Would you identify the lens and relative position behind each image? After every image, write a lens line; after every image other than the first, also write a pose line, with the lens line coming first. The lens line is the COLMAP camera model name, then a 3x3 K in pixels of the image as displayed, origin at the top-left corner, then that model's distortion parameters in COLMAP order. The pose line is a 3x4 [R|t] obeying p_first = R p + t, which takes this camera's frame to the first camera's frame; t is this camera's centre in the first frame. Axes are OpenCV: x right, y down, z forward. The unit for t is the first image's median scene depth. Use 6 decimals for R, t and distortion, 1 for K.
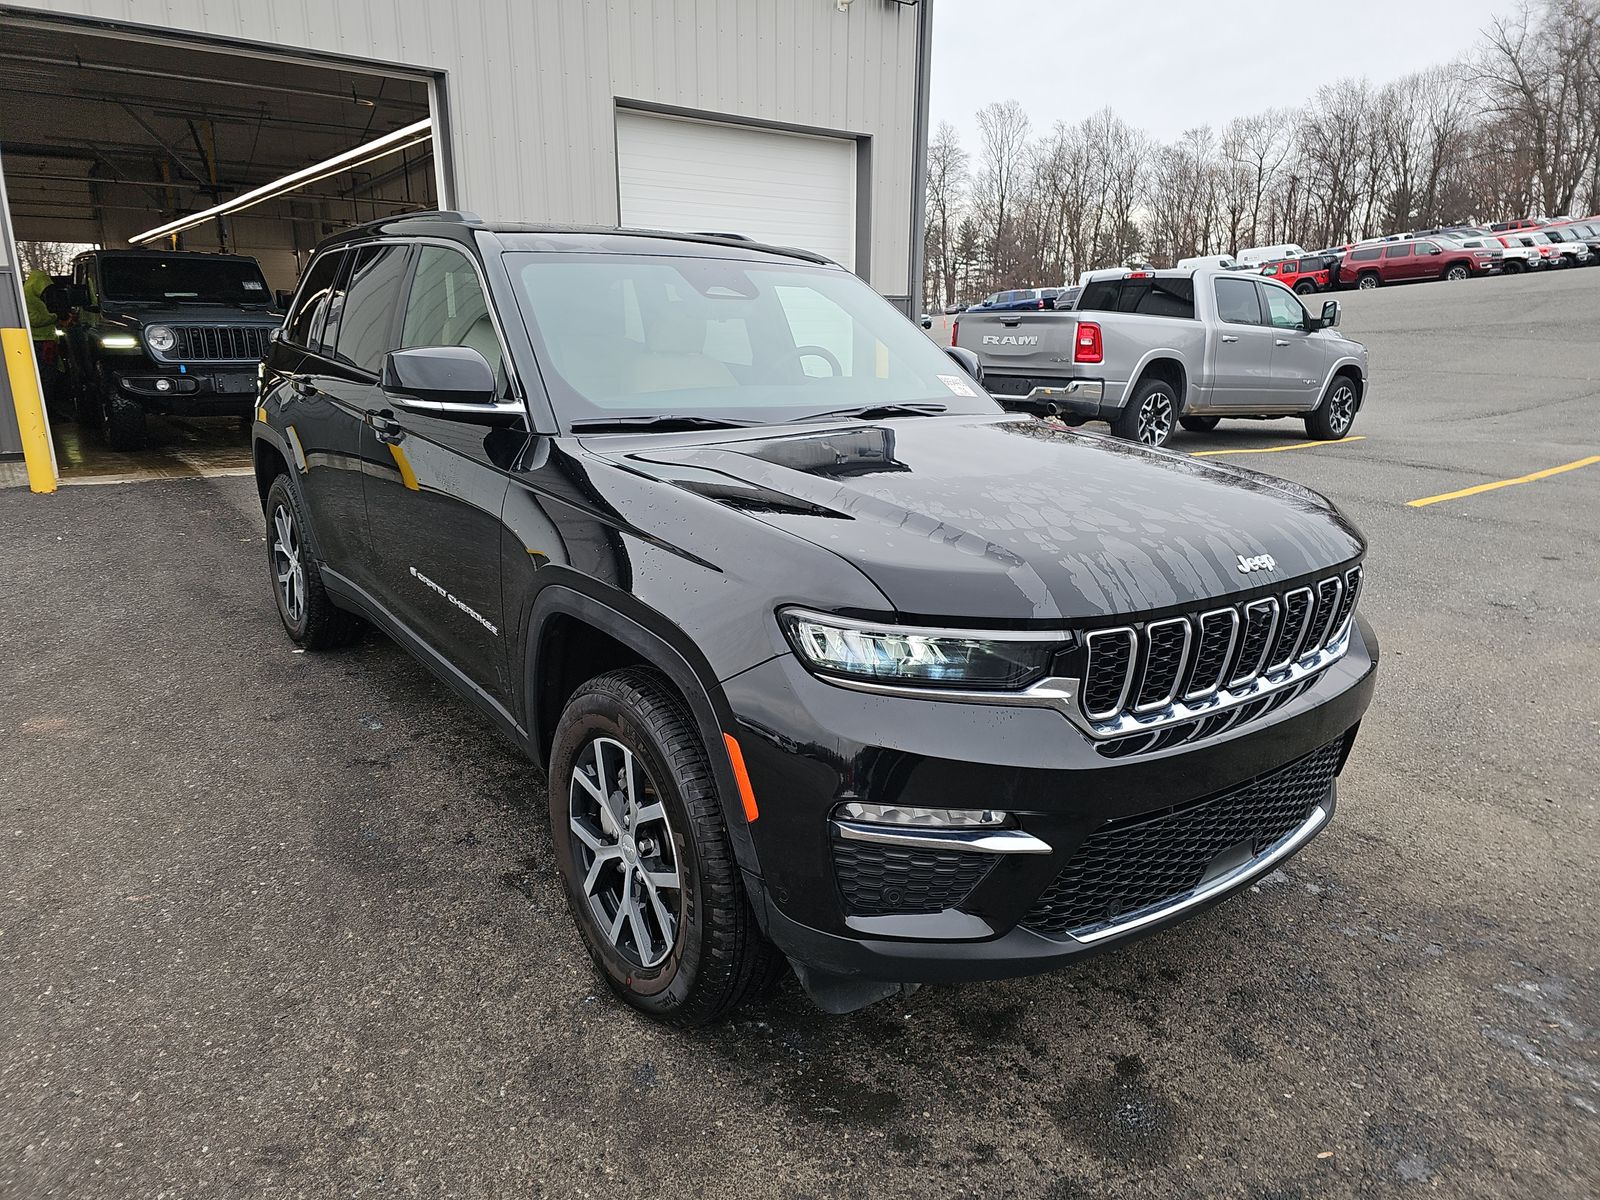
lens RADIAL K [[1059.8, 0, 834.8], [0, 1059.8, 599.1], [0, 0, 1]] dist [0.042291, -0.031323]
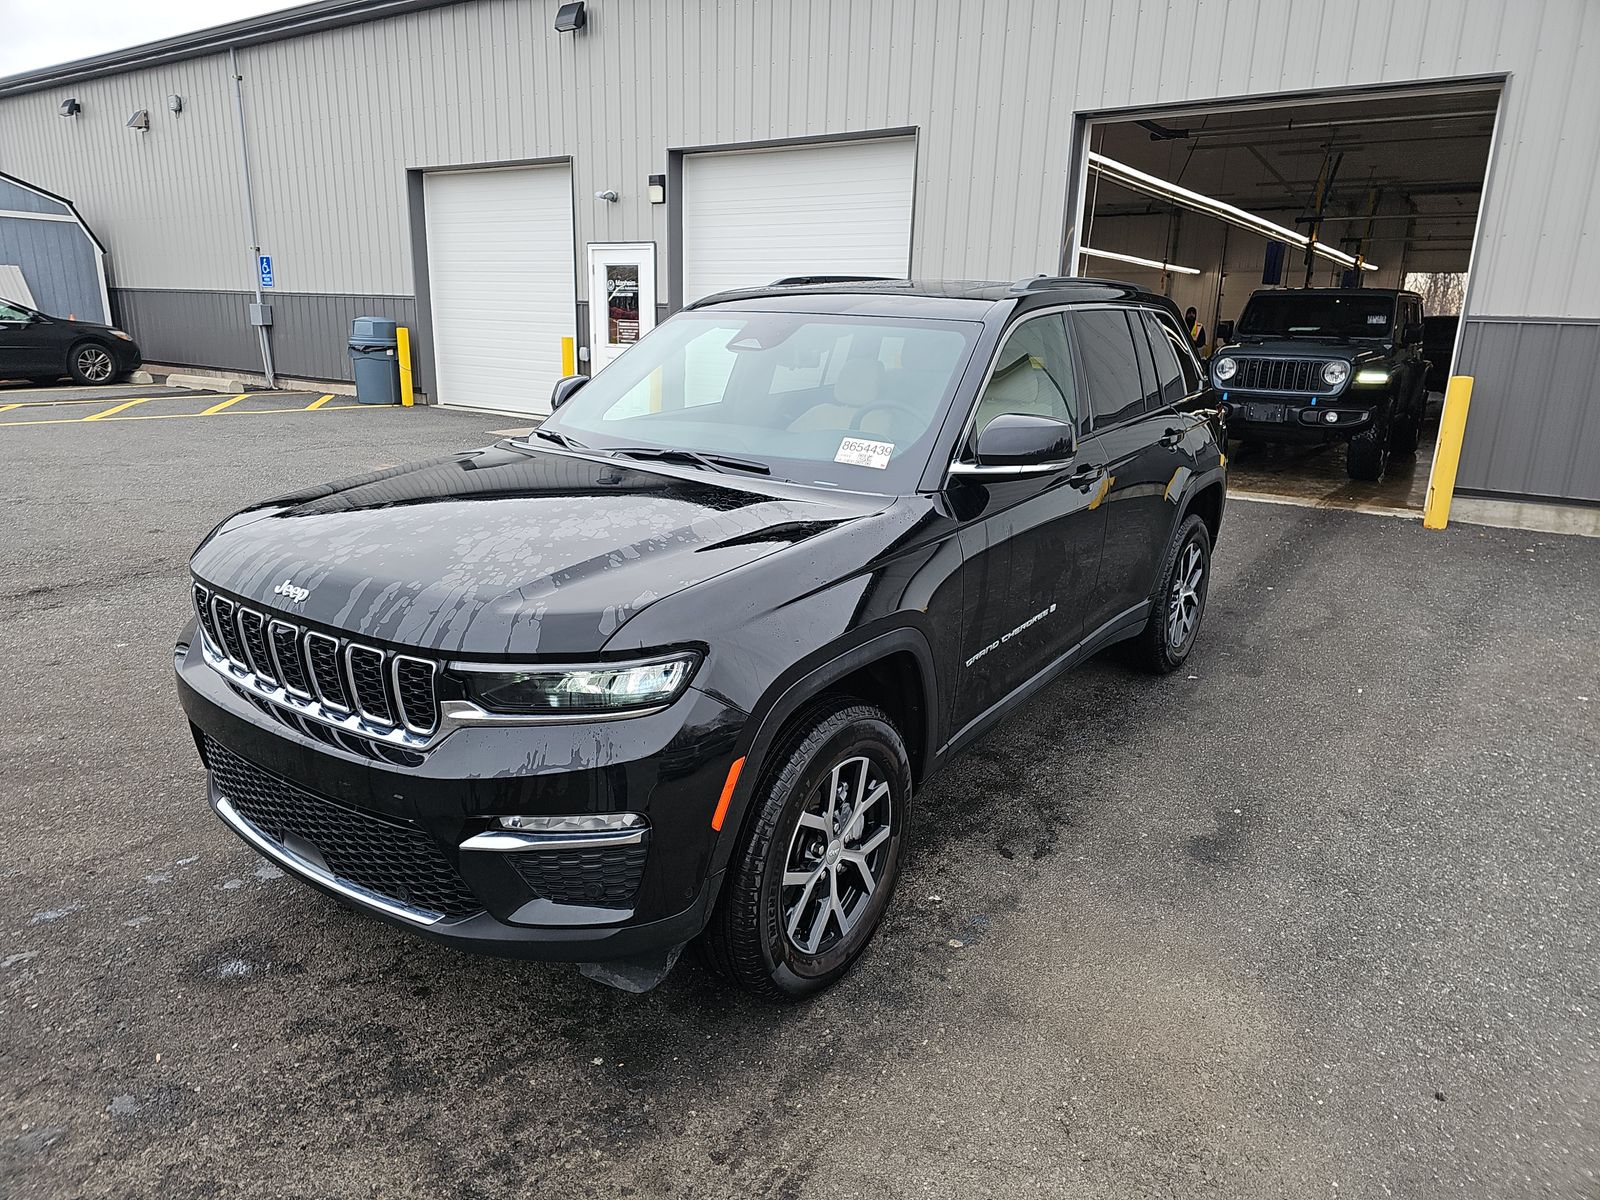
lens RADIAL K [[1059.8, 0, 764.9], [0, 1059.8, 596.8], [0, 0, 1]] dist [0.042291, -0.031323]
pose [[0.271239, 0.242166, -0.931550, 1.375479], [-0.264993, 0.949218, 0.169602, -0.306646], [0.925315, 0.200851, 0.321637, 0.950389]]
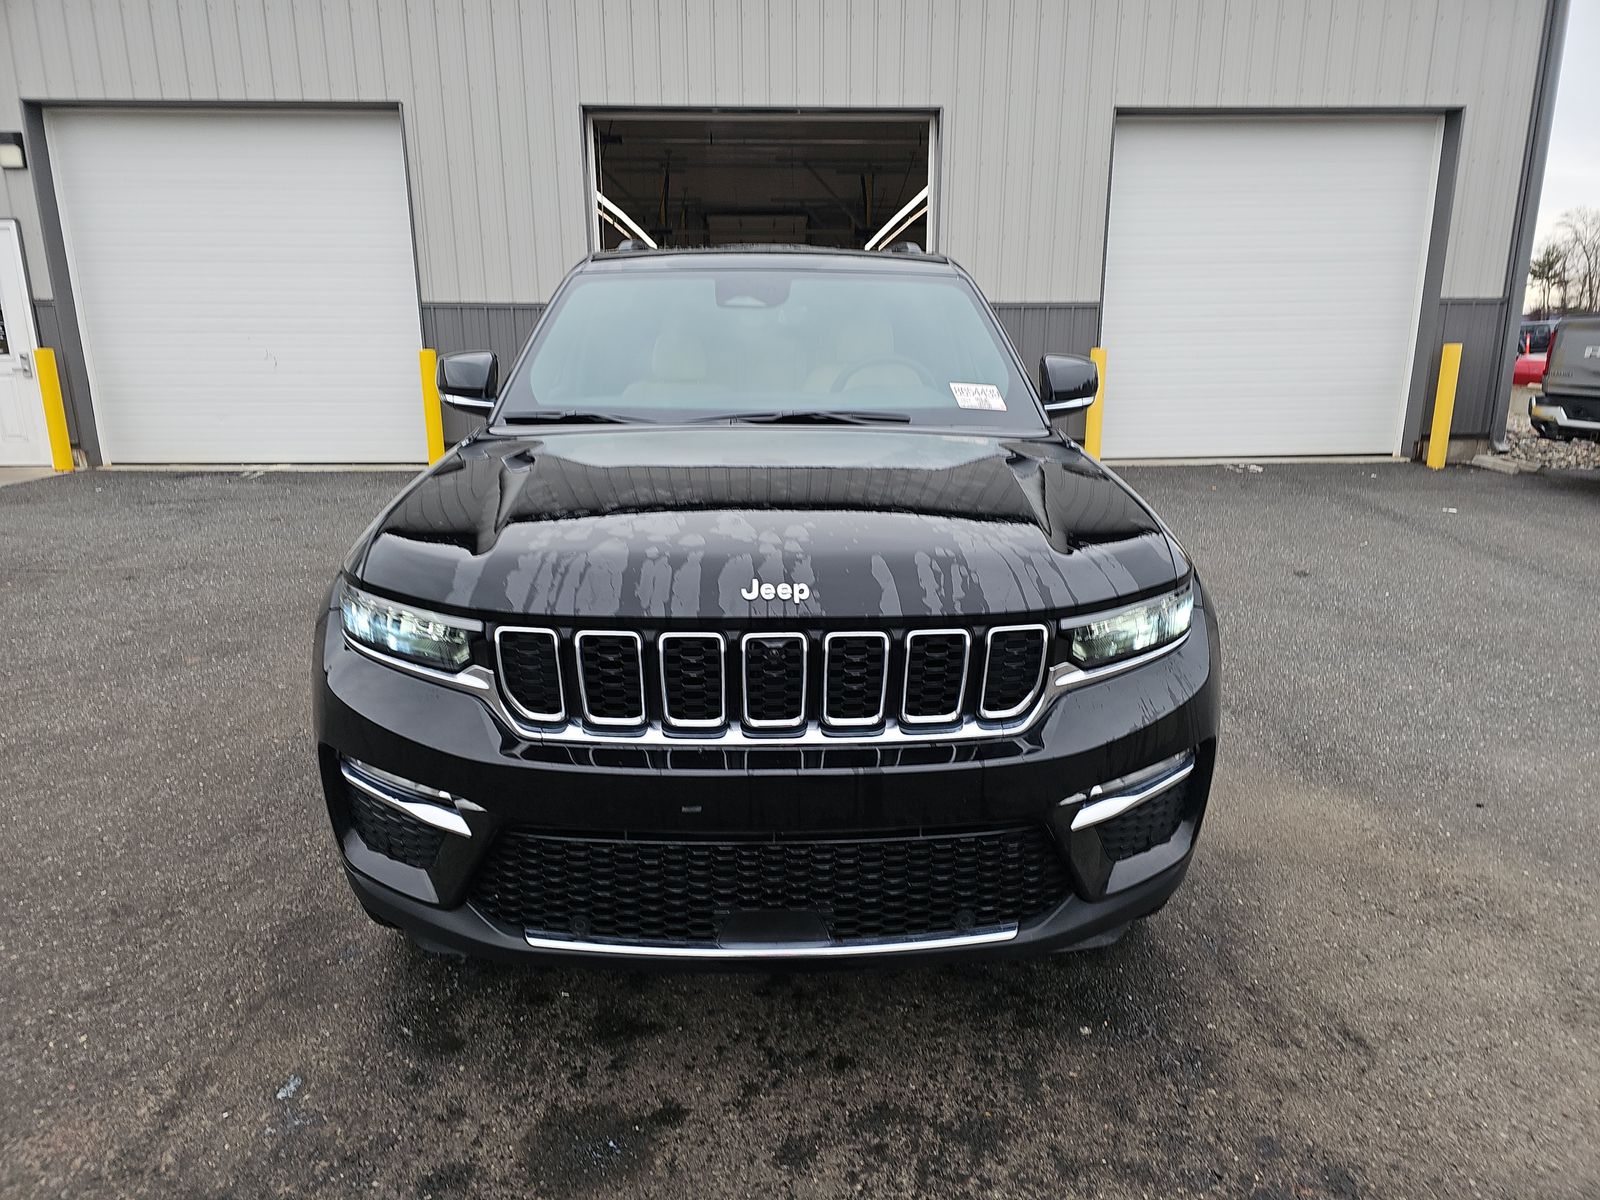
lens RADIAL K [[1059.8, 0, 803.9], [0, 1059.8, 607.5], [0, 0, 1]] dist [0.042291, -0.031323]
pose [[0.808088, 0.133120, -0.573823, 0.786318], [-0.139246, 0.989691, 0.033504, -0.045682], [0.572367, 0.052828, 0.818294, 0.261077]]
